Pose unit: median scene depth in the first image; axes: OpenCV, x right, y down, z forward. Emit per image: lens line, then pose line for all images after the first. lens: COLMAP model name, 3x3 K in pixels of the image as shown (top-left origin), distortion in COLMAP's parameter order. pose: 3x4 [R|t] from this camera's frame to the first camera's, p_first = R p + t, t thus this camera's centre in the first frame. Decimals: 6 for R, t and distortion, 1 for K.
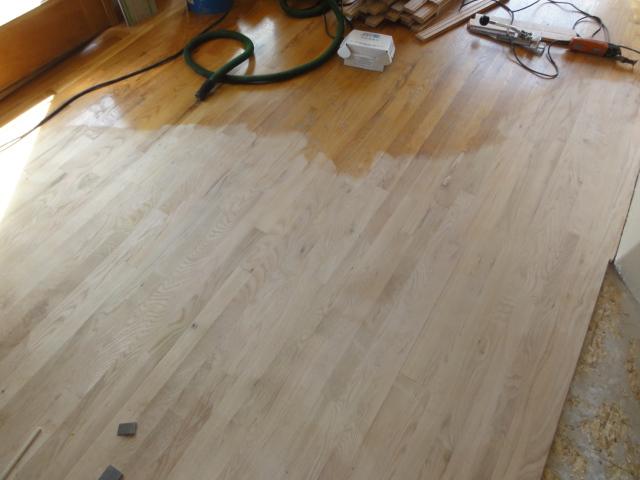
lens RADIAL K [[452.6, 0, 320.0], [0, 452.6, 240.0], [0, 0, 1]] dist [0.007588, 0.004569]
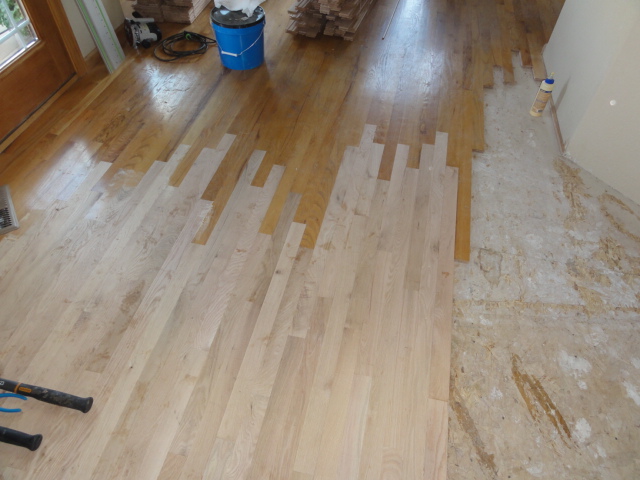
lens RADIAL K [[452.6, 0, 320.0], [0, 452.6, 240.0], [0, 0, 1]] dist [0.007588, 0.004569]
pose [[0.946201, -0.253987, 0.200486, -0.384504], [0.276793, 0.956229, -0.094930, 0.248941], [-0.167600, 0.145316, 0.975086, -0.133500]]
